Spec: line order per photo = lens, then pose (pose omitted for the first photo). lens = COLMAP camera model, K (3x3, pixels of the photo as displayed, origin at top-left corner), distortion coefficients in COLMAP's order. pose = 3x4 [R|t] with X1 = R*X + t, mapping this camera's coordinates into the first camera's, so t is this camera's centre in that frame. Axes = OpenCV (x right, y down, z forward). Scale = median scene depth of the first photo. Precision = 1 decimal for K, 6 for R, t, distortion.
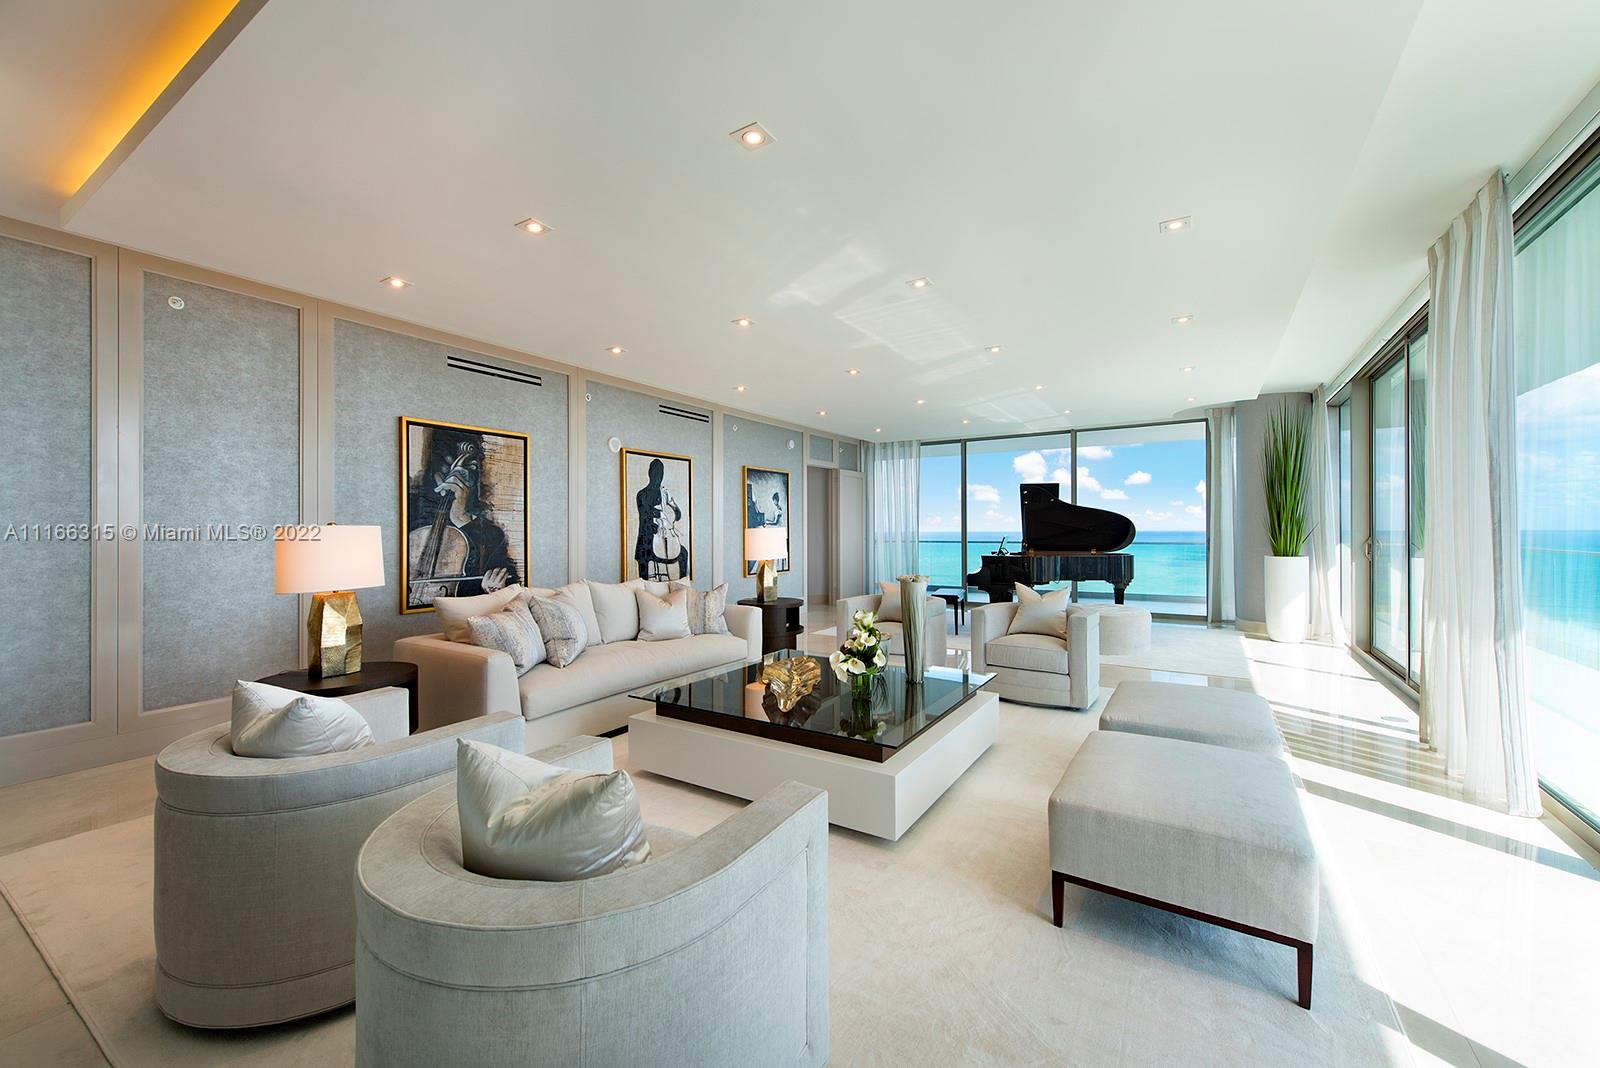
lens RADIAL K [[632.8, 0, 810.0], [0, 632.8, 528.4], [0, 0, 1]] dist [0.006787, -0.000478]
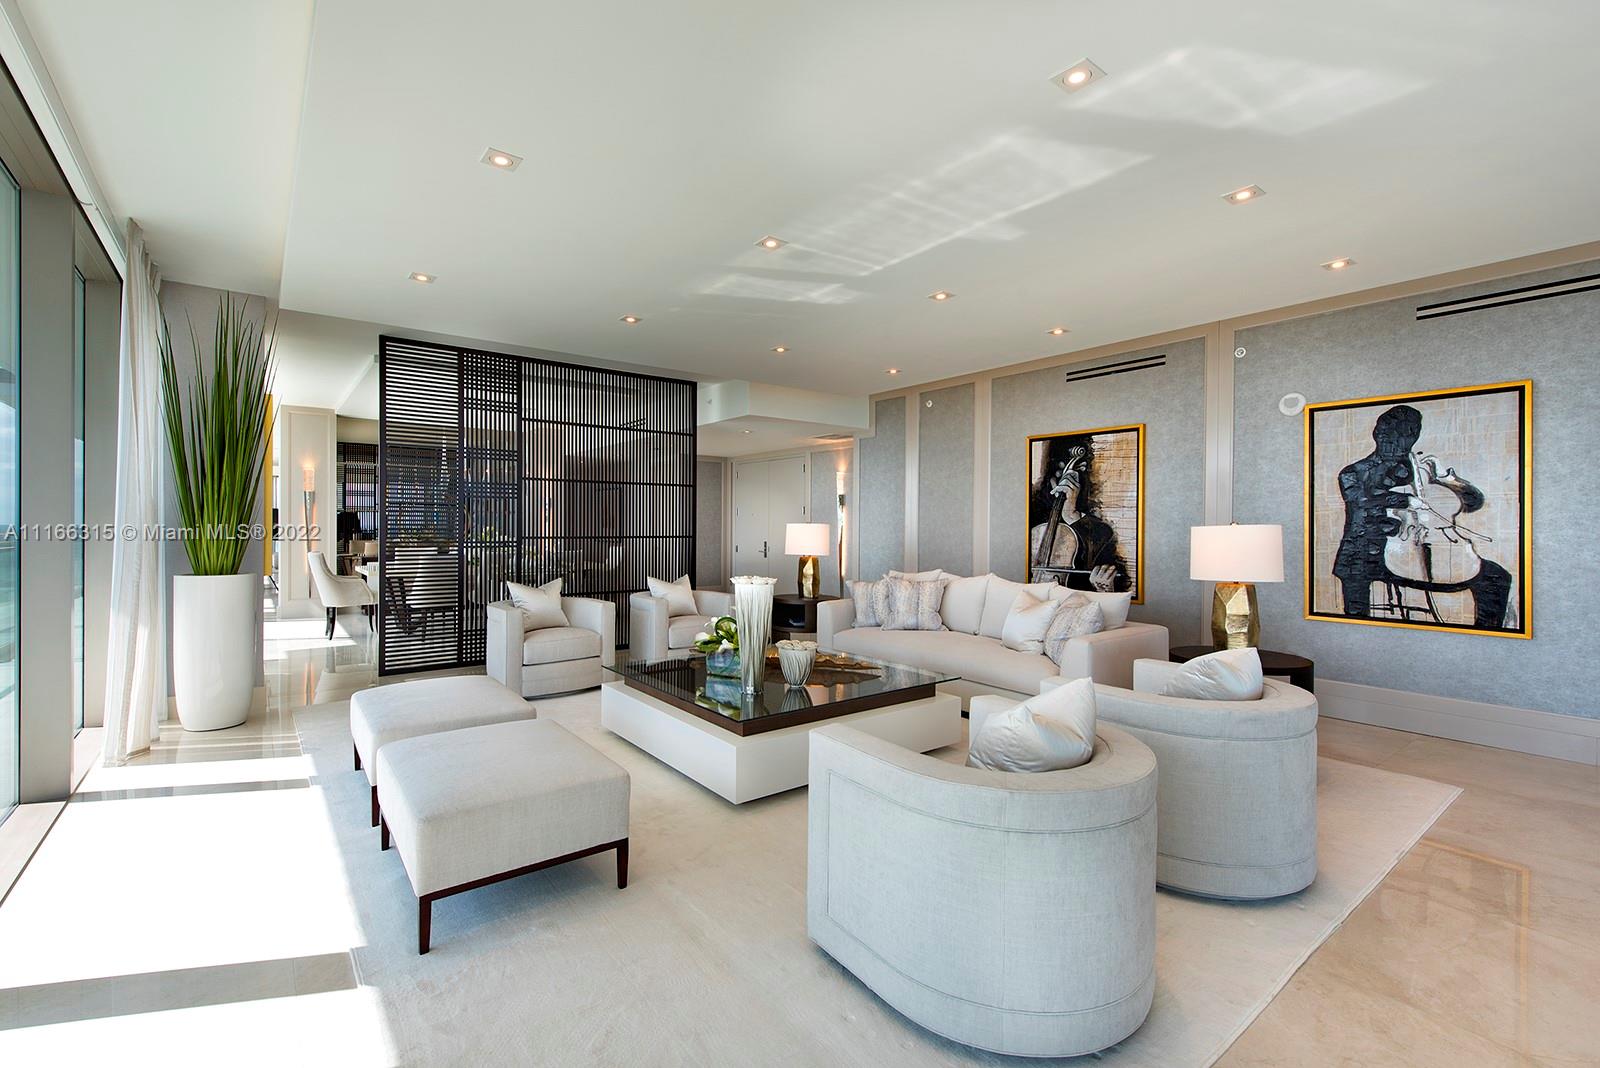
lens RADIAL K [[698.2, 0, 806.8], [0, 698.2, 529.2], [0, 0, 1]] dist [0.009468, -0.000611]
pose [[-0.338672, 0.001375, -0.940903, 0.726163], [-0.006829, 0.999969, 0.003919, 0.004710], [0.940880, 0.007752, -0.338652, 0.944428]]
